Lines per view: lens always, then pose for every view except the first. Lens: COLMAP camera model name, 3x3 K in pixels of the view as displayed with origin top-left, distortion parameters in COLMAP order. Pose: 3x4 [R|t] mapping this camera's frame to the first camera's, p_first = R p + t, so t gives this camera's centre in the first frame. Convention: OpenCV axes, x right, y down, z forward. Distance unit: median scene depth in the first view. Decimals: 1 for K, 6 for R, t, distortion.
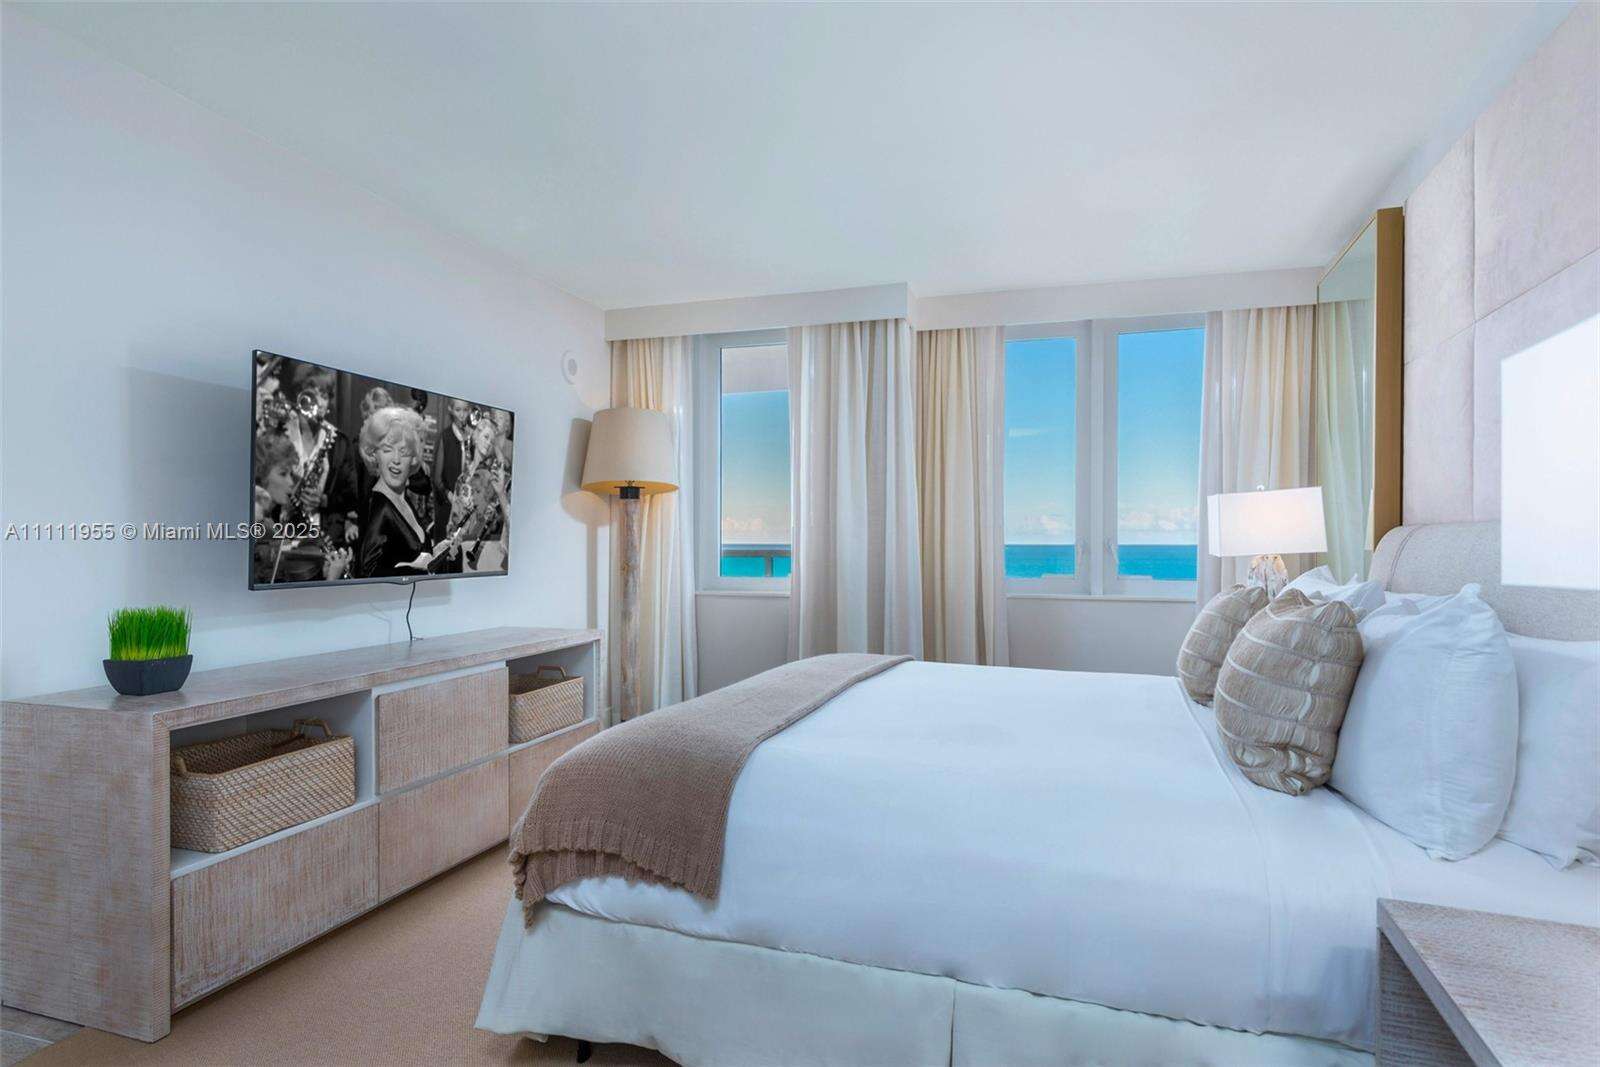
lens RADIAL K [[856.6, 0, 790.5], [0, 856.6, 535.0], [0, 0, 1]] dist [0.006088, 0.000760]
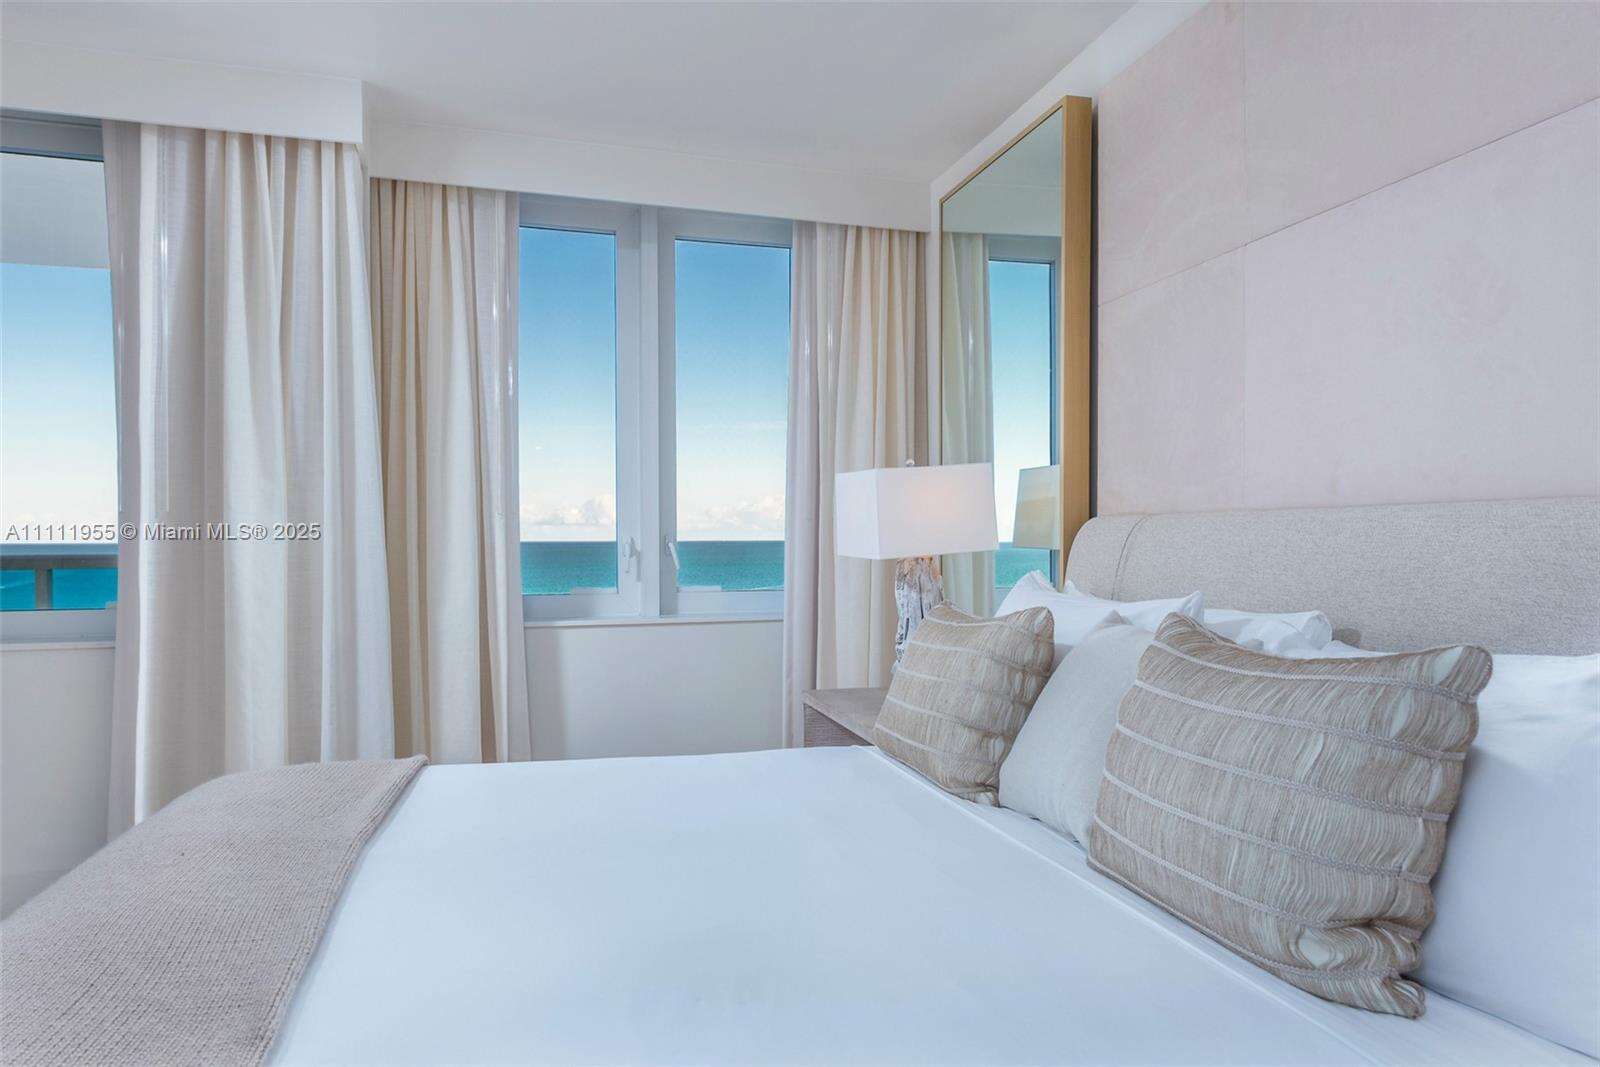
lens RADIAL K [[1068.4, 0, 784.1], [0, 1068.4, 540.2], [0, 0, 1]] dist [0.000082, 0.001658]
pose [[0.821353, -0.001556, 0.570418, -0.057466], [-0.004571, 0.999946, 0.009309, 0.003041], [-0.570401, -0.010253, 0.821302, 0.378312]]
